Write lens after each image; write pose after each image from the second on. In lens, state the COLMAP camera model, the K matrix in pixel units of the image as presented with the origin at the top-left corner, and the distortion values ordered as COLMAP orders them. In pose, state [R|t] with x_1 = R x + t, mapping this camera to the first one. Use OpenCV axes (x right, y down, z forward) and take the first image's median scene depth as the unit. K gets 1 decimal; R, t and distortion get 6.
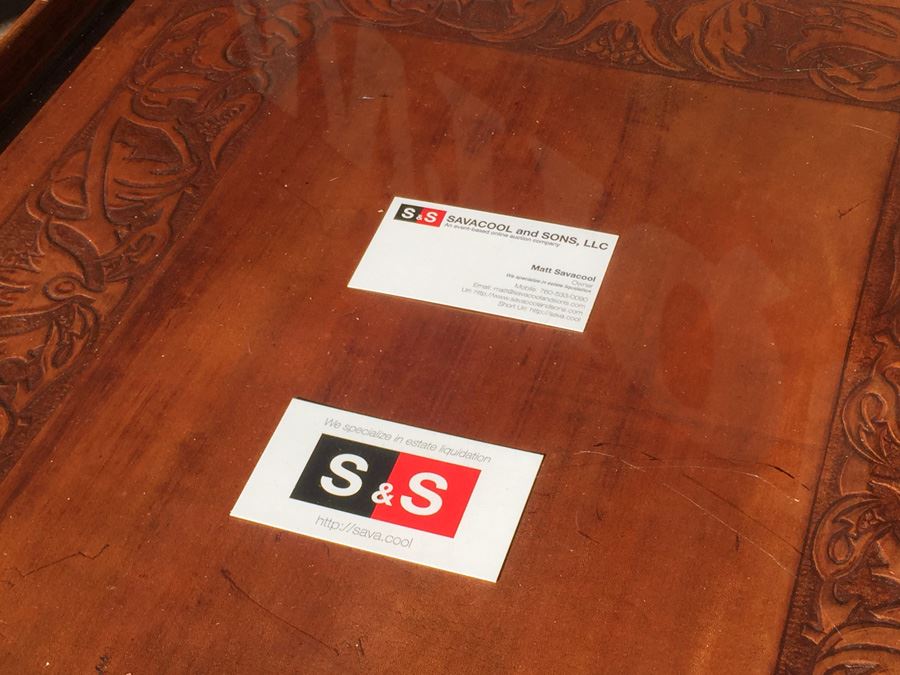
lens RADIAL K [[1461.1, 0, 435.3], [0, 1461.1, 337.6], [0, 0, 1]] dist [0.048282, 0.063991]
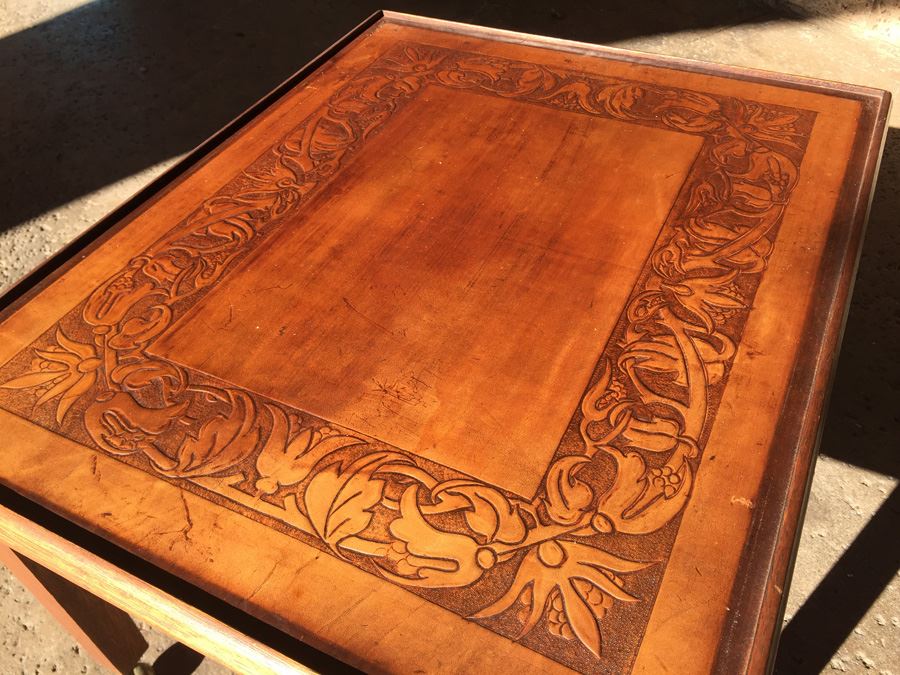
lens RADIAL K [[768.6, 0, 443.3], [0, 768.6, 333.6], [0, 0, 1]] dist [0.085017, -0.127407]
pose [[0.993596, 0.090792, -0.067259, 0.062485], [-0.092620, 0.995398, -0.024565, 0.185487], [0.064719, 0.030638, 0.997433, -0.075074]]
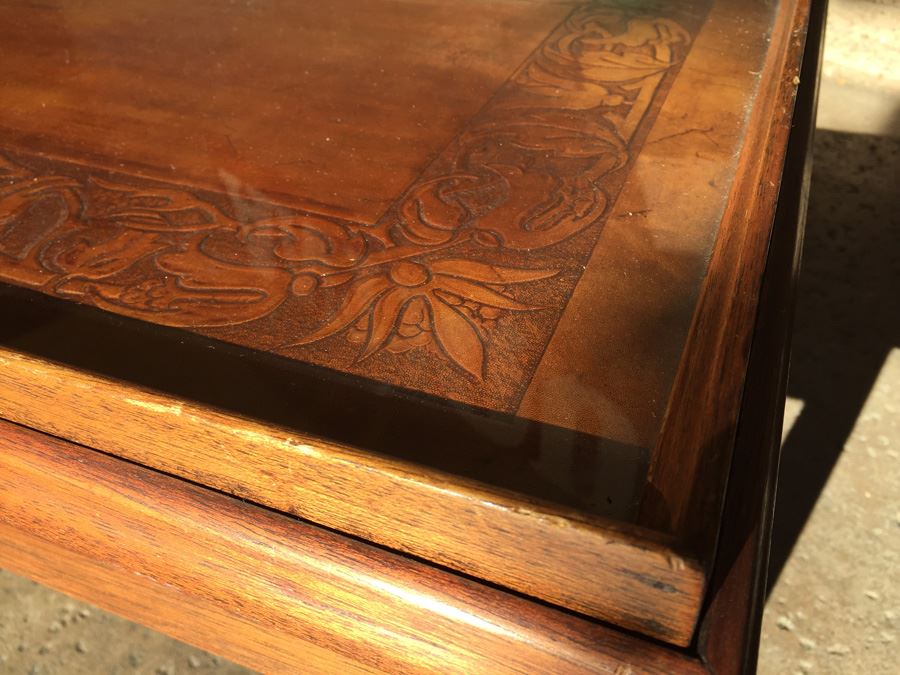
lens RADIAL K [[788.7, 0, 448.7], [0, 788.7, 336.4], [0, 0, 1]] dist [0.083226, -0.154607]
pose [[0.032452, -0.567056, 0.823040, -0.746065], [0.734617, 0.571899, 0.365060, 0.115147], [-0.677705, 0.592772, 0.435128, 0.577186]]
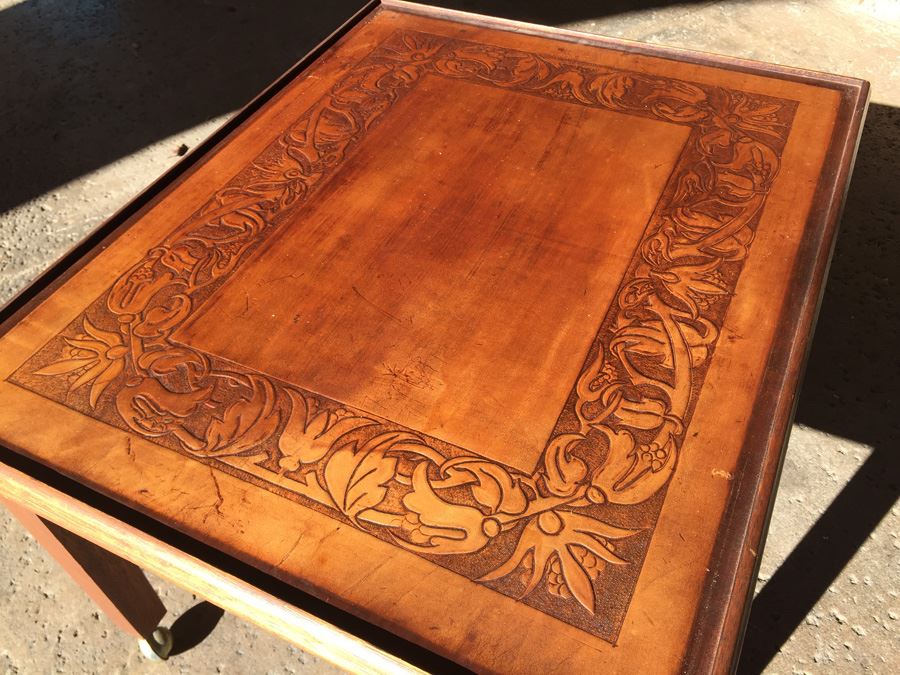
lens RADIAL K [[768.6, 0, 443.3], [0, 768.6, 333.6], [0, 0, 1]] dist [0.085017, -0.127407]
pose [[0.995029, 0.085828, -0.050508, 0.047632], [-0.085195, 0.996258, 0.014554, 0.167022], [0.051568, -0.010179, 0.998618, -0.139341]]
